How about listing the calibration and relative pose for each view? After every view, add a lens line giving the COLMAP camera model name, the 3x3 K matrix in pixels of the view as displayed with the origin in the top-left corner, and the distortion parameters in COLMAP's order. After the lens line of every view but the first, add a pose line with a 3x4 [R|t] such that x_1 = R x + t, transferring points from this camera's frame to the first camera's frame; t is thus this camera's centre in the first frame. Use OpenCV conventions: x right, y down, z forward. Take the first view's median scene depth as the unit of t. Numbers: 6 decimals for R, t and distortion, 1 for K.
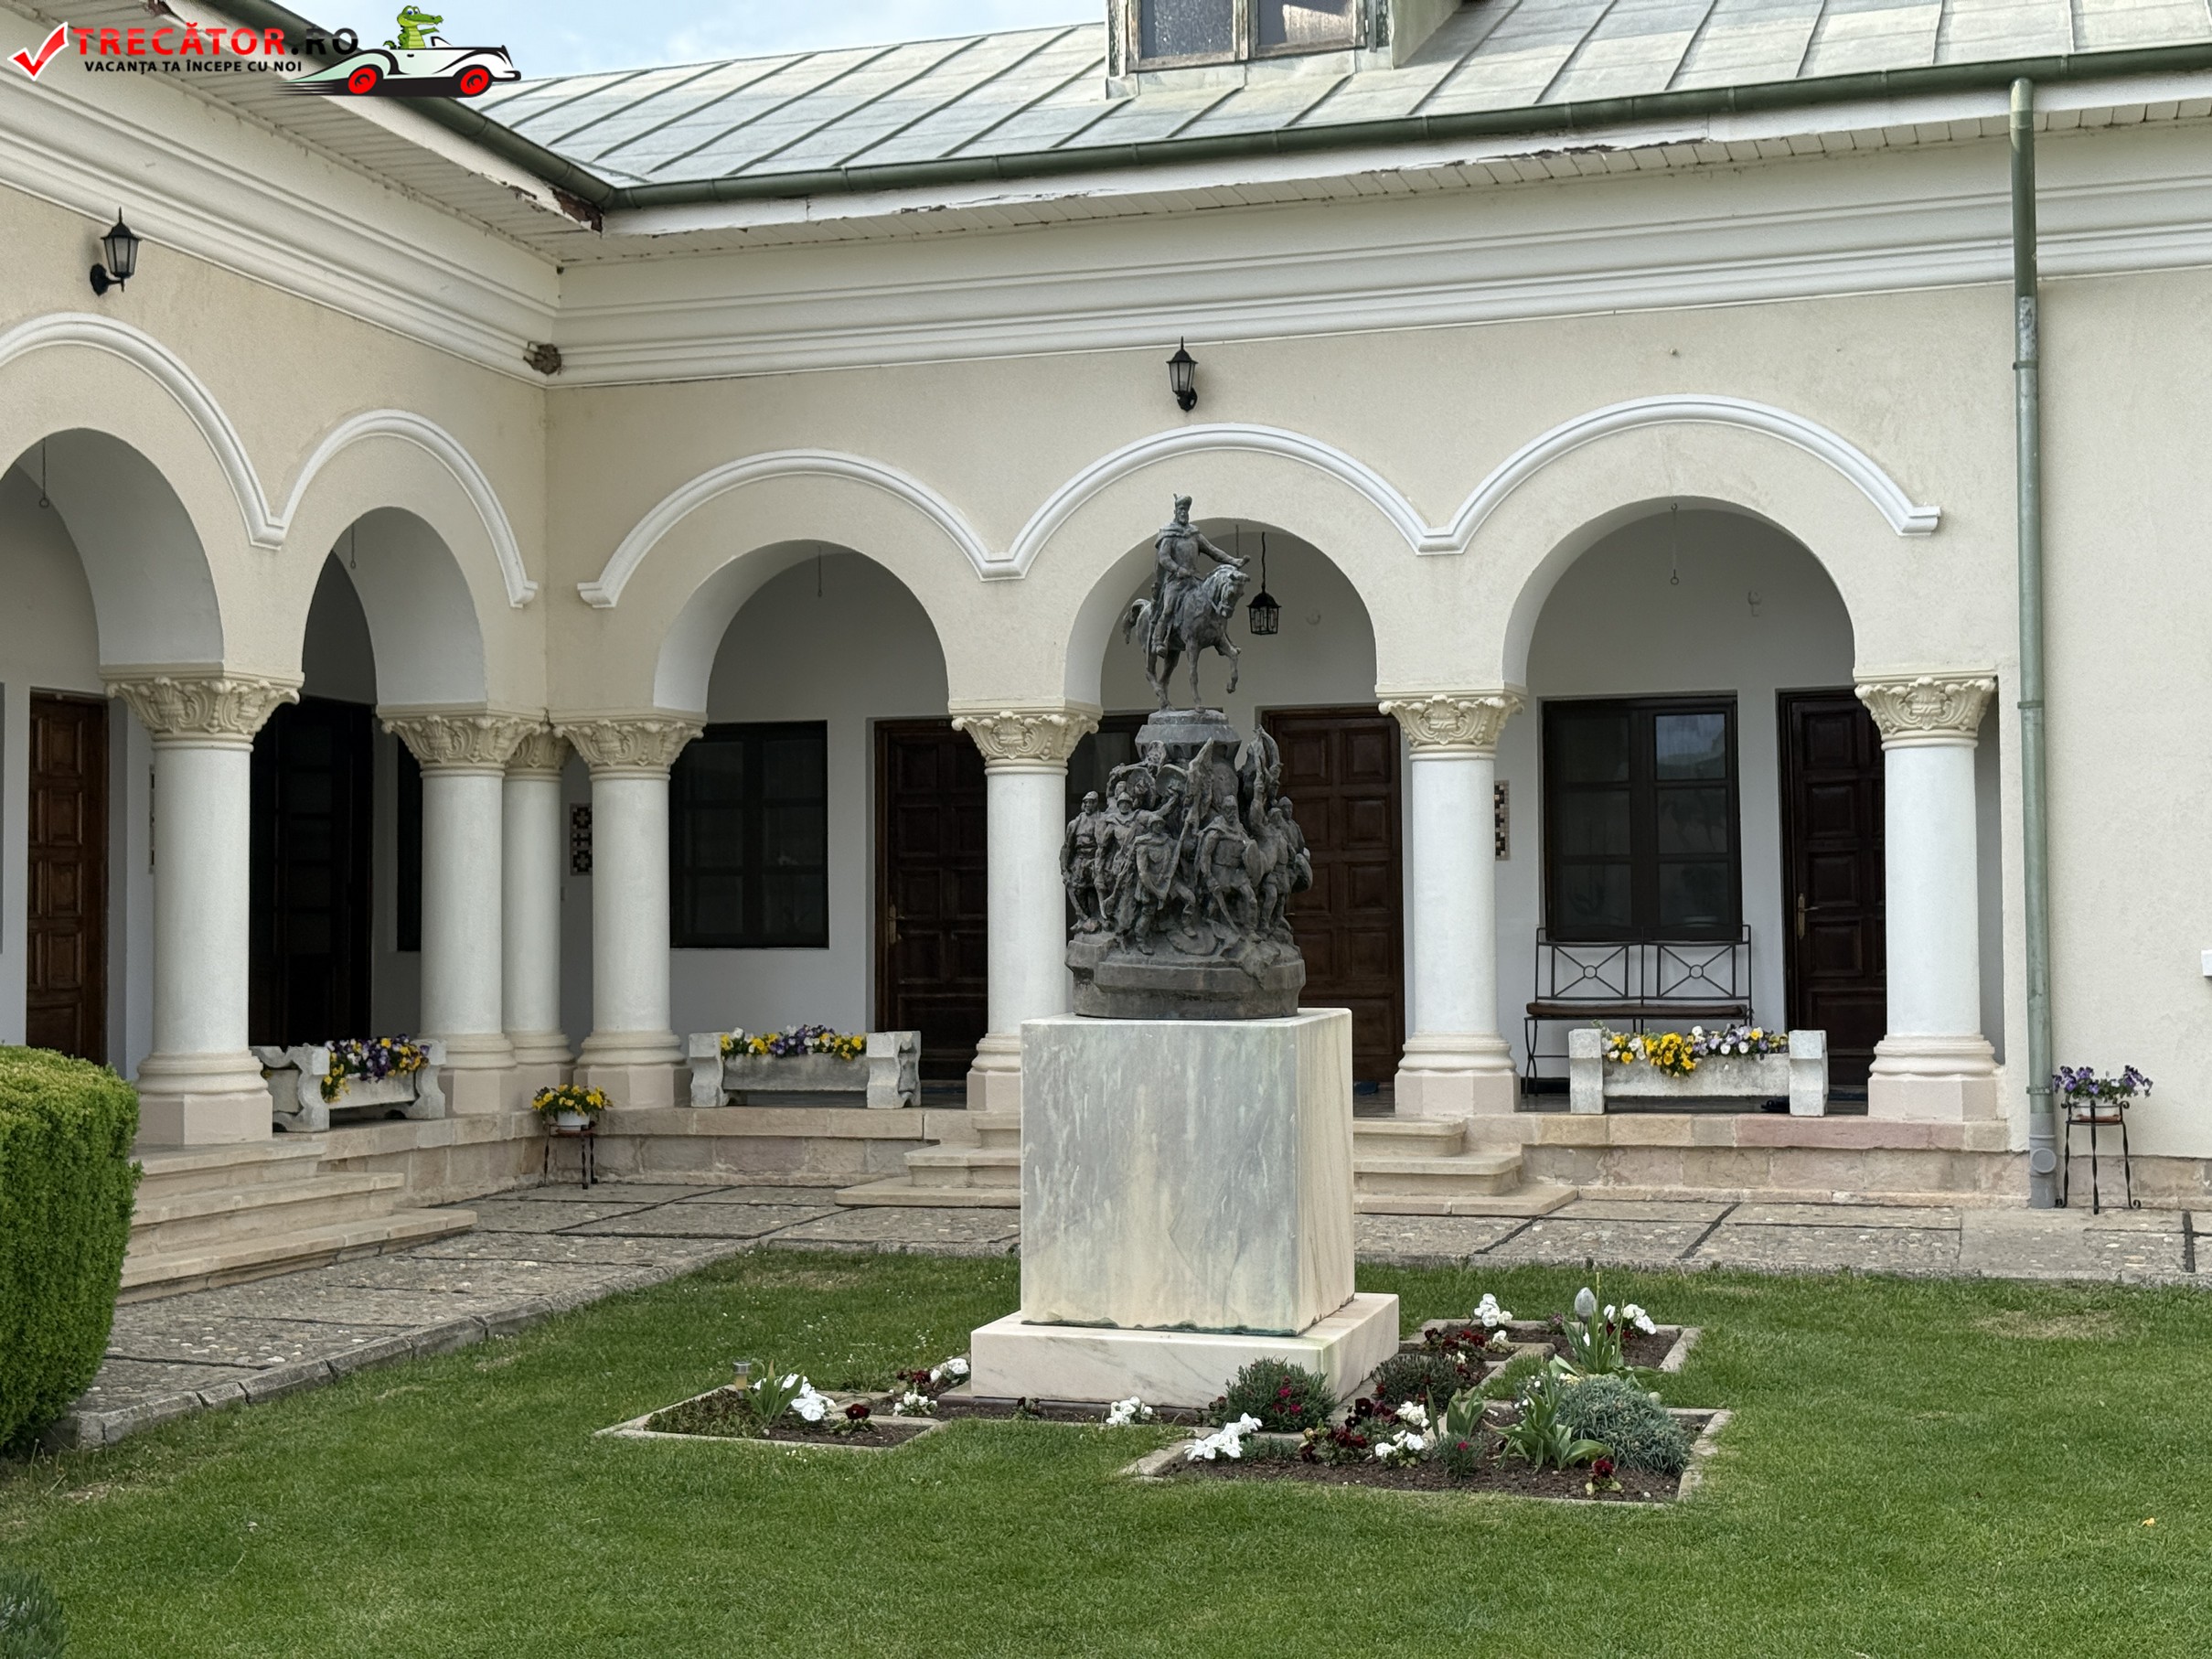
lens RADIAL K [[3052.2, 0, 1100.3], [0, 3052.2, 831.4], [0, 0, 1]] dist [0.048773, 0.000850]
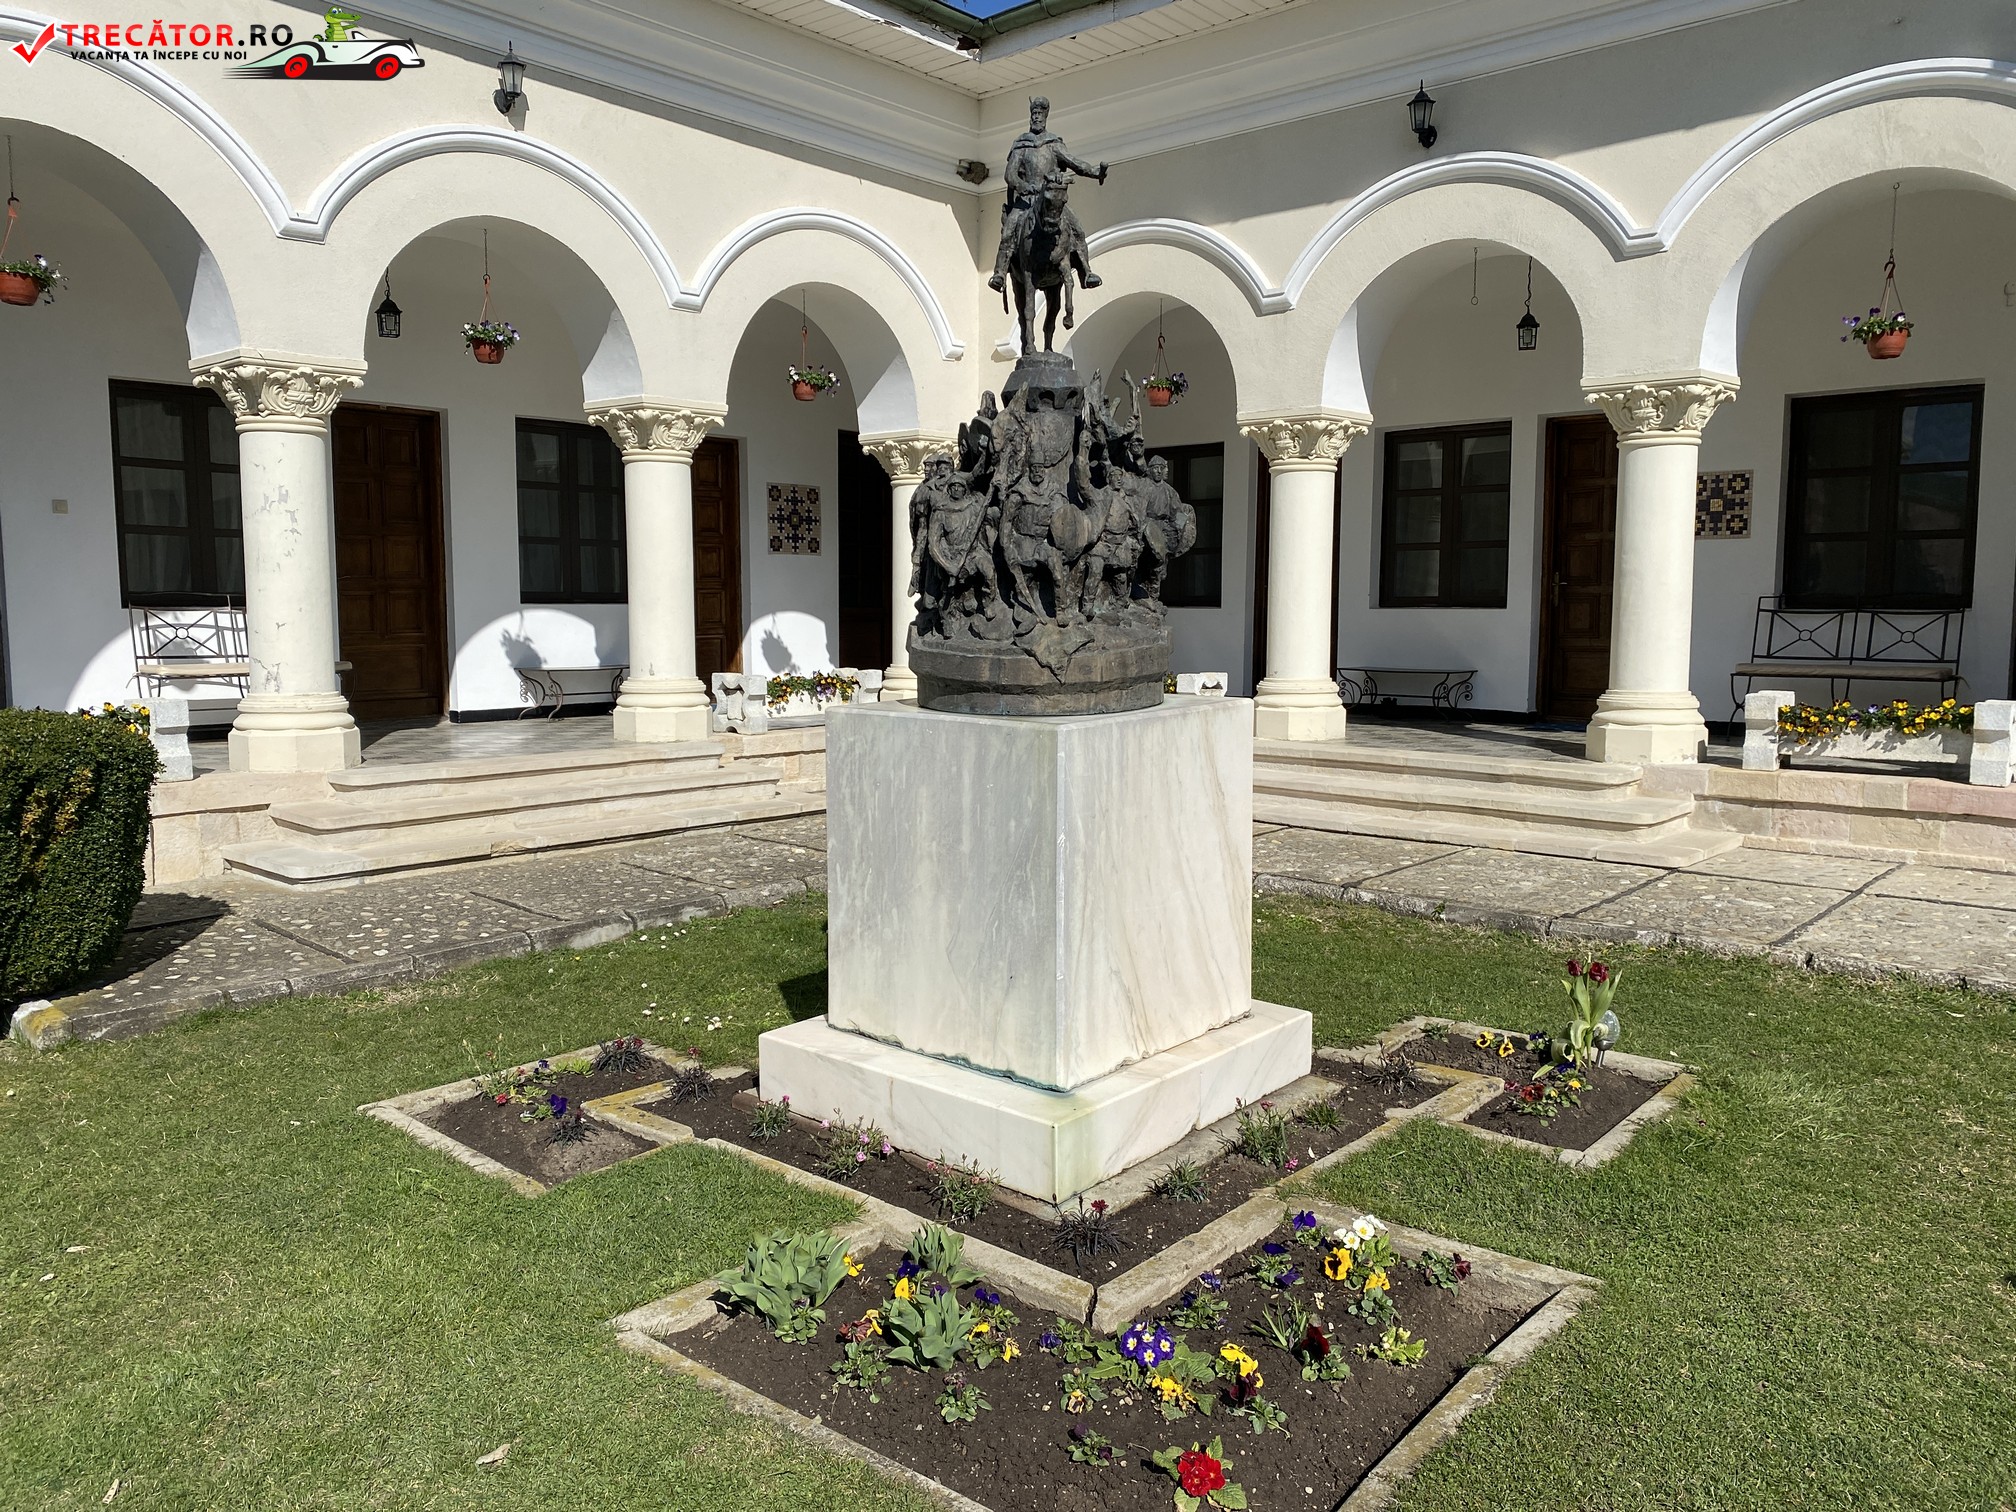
lens RADIAL K [[1521.2, 0, 1007.4], [0, 1521.2, 747.5], [0, 0, 1]] dist [0.088924, -0.098388]
pose [[0.914770, 0.048811, -0.401014, 0.200349], [0.006878, 0.990648, 0.136270, 0.011594], [0.403916, -0.127414, 0.905880, 0.579416]]
